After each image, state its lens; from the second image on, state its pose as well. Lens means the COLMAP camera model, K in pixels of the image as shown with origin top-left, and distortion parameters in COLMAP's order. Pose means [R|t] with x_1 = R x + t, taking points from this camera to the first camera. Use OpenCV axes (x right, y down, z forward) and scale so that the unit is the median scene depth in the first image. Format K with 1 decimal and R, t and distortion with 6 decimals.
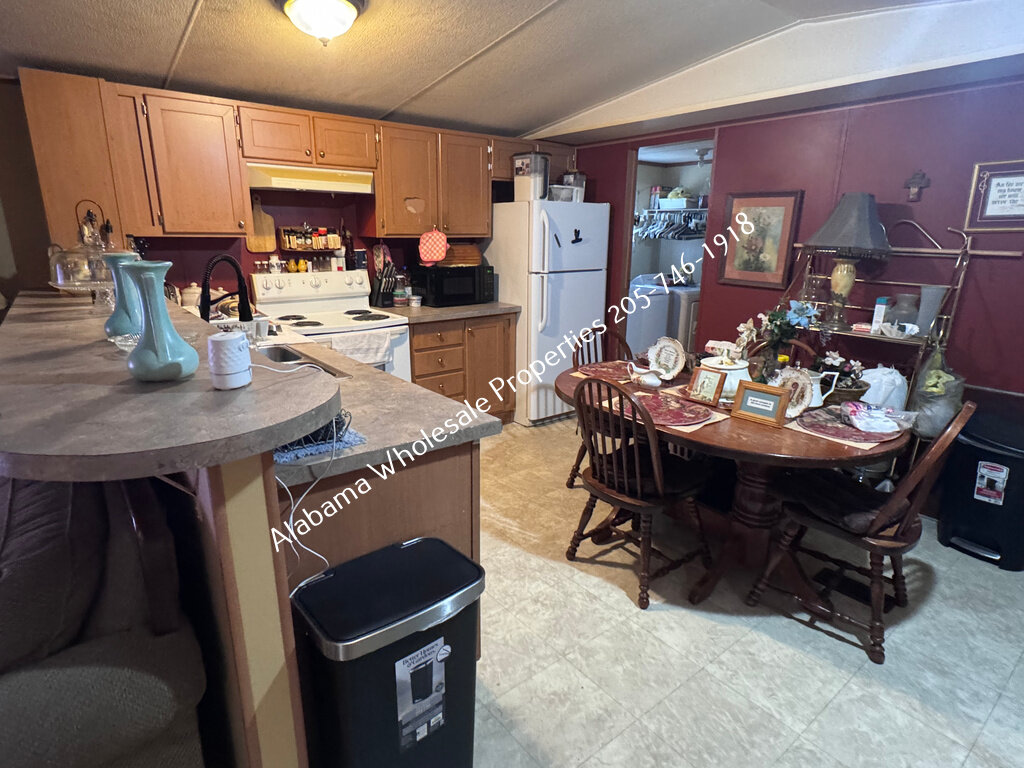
lens RADIAL K [[555.4, 0, 514.5], [0, 555.4, 384.3], [0, 0, 1]] dist [-0.016226, 0.001034]
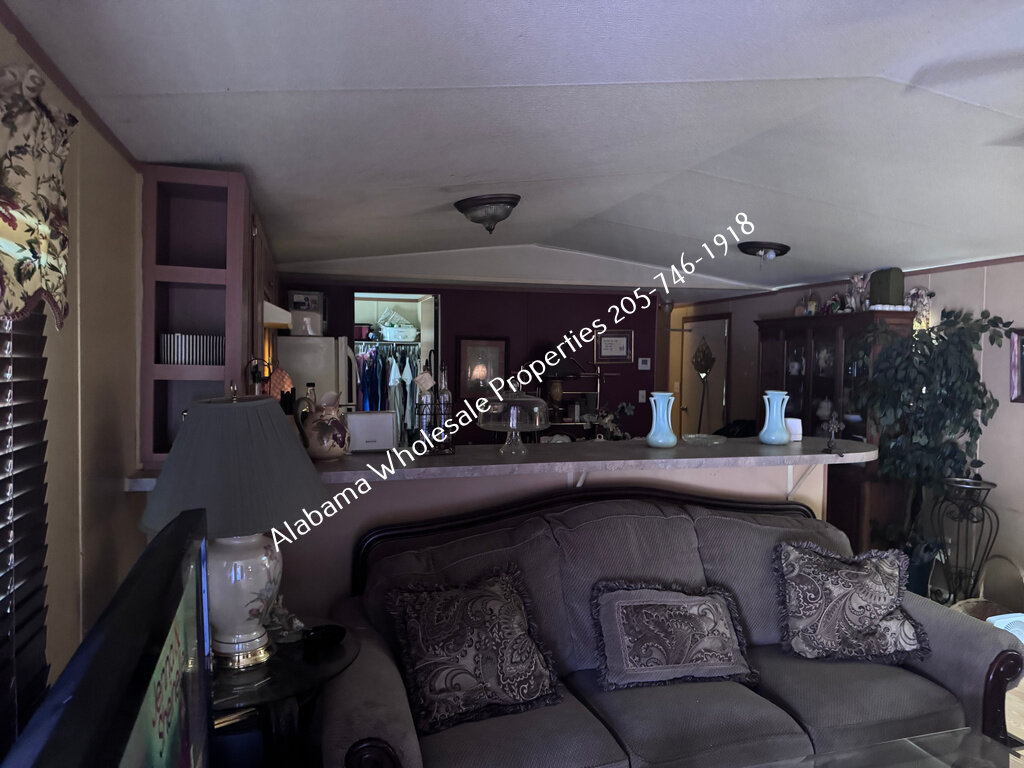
lens RADIAL K [[722.6, 0, 507.5], [0, 722.6, 391.4], [0, 0, 1]] dist [0.028550, -0.031480]
pose [[0.385651, -0.049879, 0.921296, -1.208364], [0.233532, 0.971300, -0.045169, -0.107285], [-0.892601, 0.232571, 0.386231, 0.242886]]
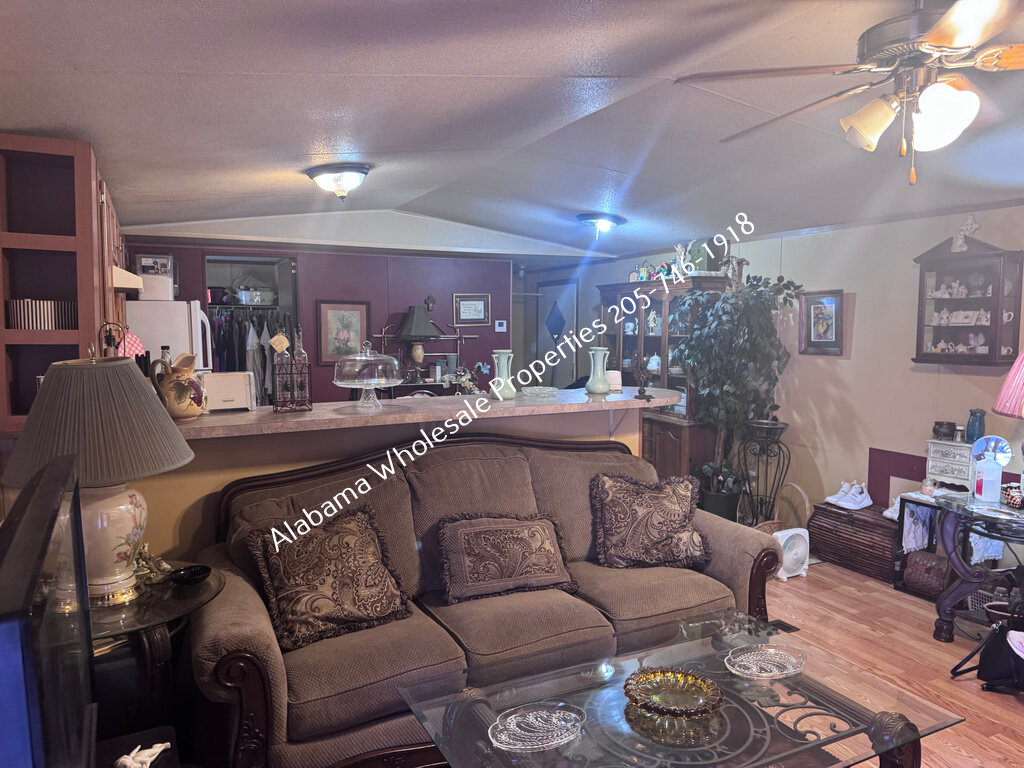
lens RADIAL K [[722.6, 0, 510.5], [0, 722.6, 388.9], [0, 0, 1]] dist [0.028550, -0.031480]
pose [[0.208926, -0.100932, 0.972709, -1.287584], [0.255460, 0.965756, 0.045340, -0.092119], [-0.943976, 0.239016, 0.227556, 0.192686]]
